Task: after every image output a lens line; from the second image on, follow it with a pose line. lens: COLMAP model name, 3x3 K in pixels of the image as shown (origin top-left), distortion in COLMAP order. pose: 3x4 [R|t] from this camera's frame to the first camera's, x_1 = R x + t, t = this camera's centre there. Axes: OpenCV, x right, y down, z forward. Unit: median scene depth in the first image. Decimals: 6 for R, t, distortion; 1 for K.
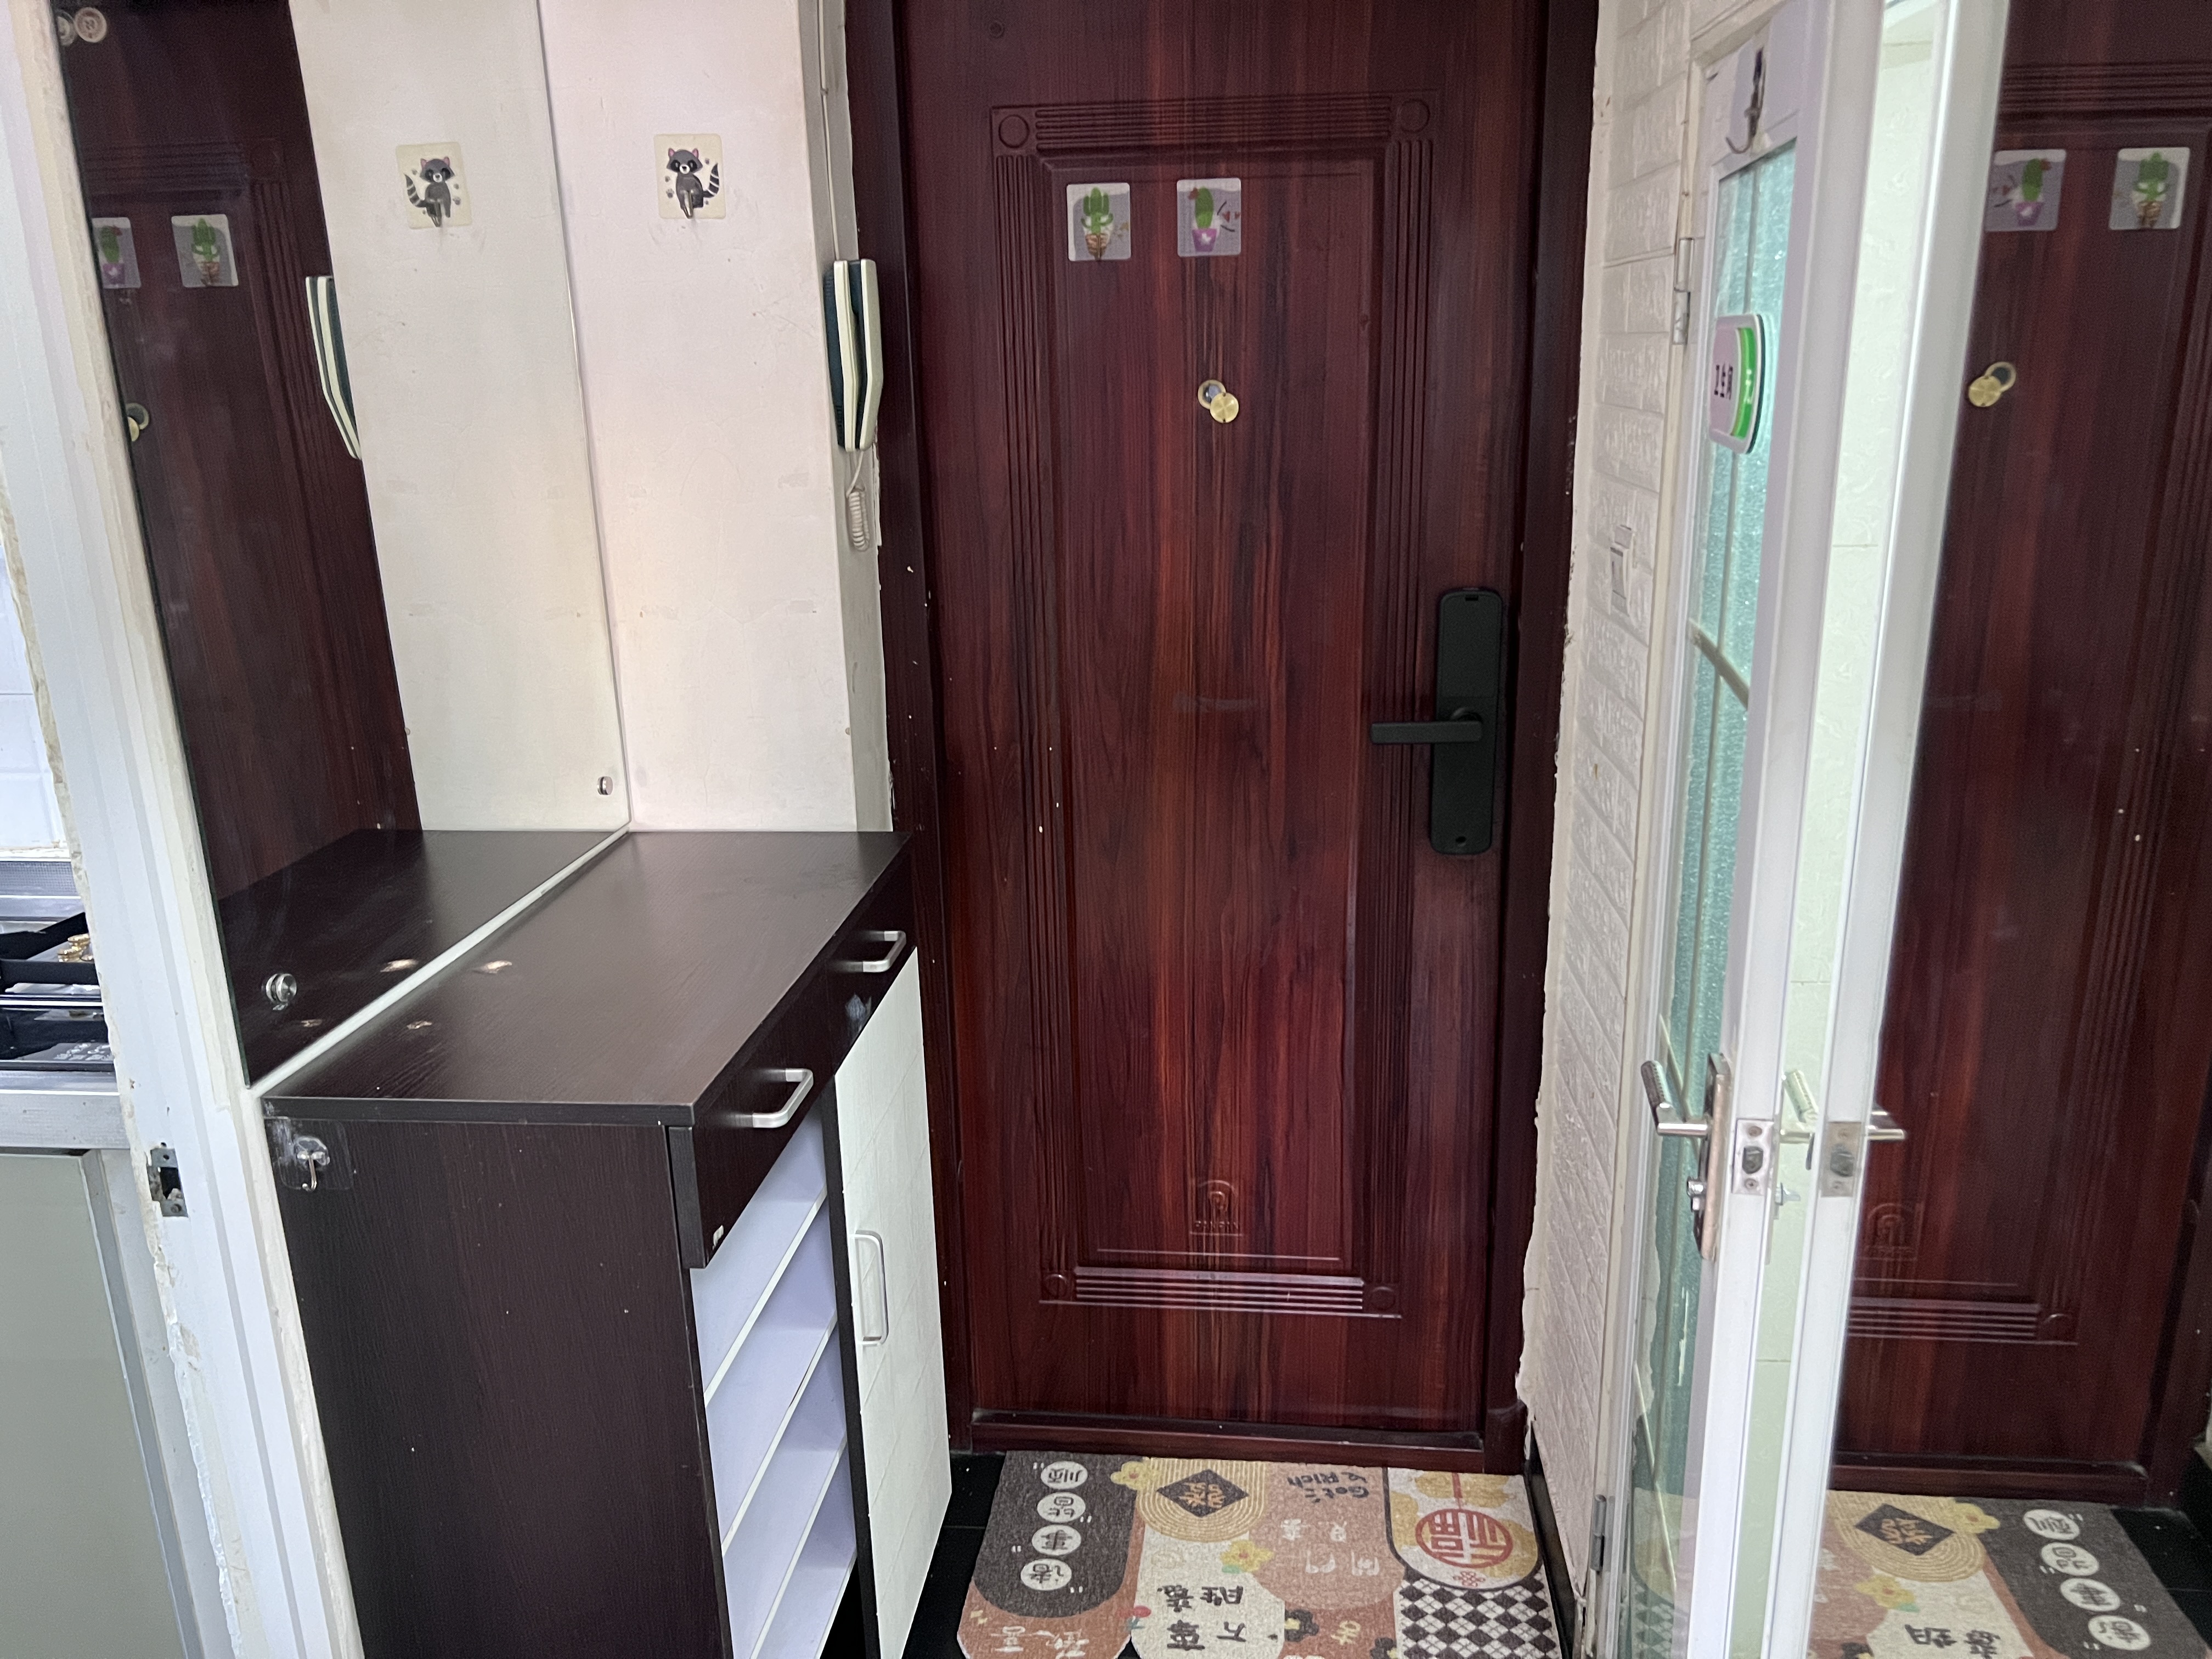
lens RADIAL K [[1691.1, 0, 1106.0], [0, 1691.1, 829.5], [0, 0, 1]] dist [0.030217, -0.002863]
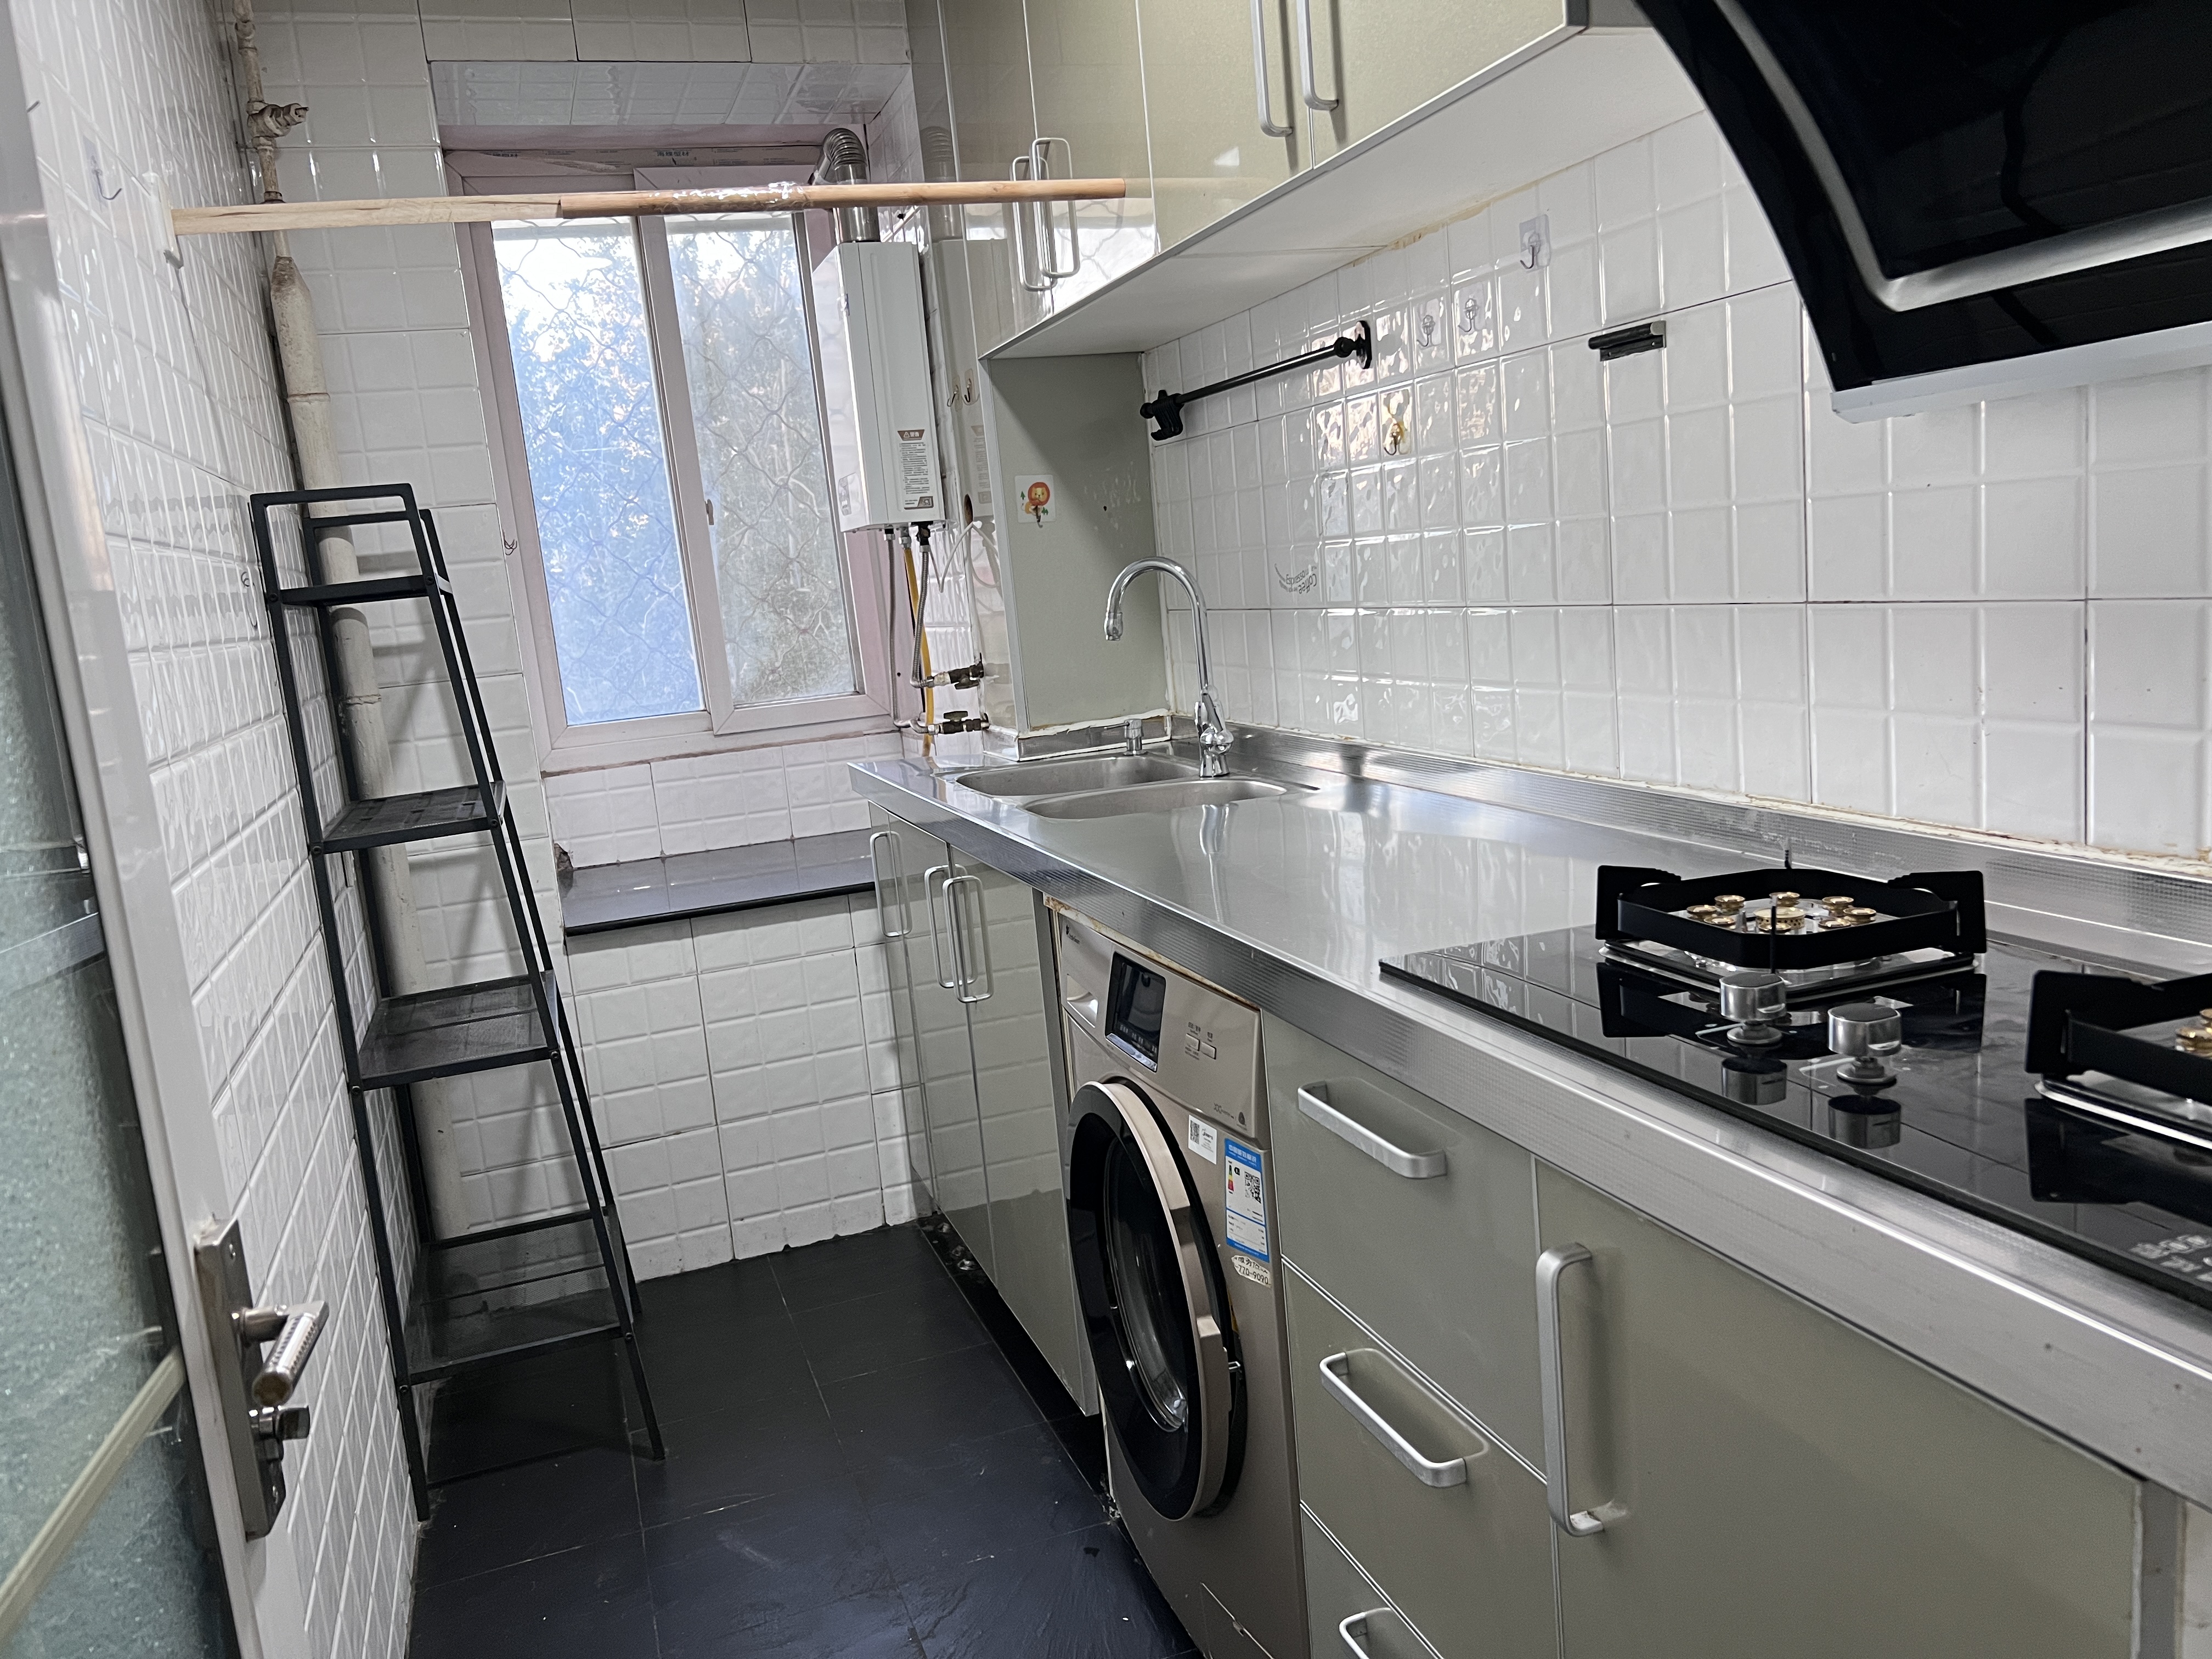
lens RADIAL K [[1691.1, 0, 1106.0], [0, 1691.1, 829.5], [0, 0, 1]] dist [0.030217, -0.002863]
pose [[0.433512, 0.125555, -0.892358, -0.291253], [-0.177903, 0.982682, 0.051837, 0.041443], [0.883413, 0.136281, 0.448341, 0.461588]]
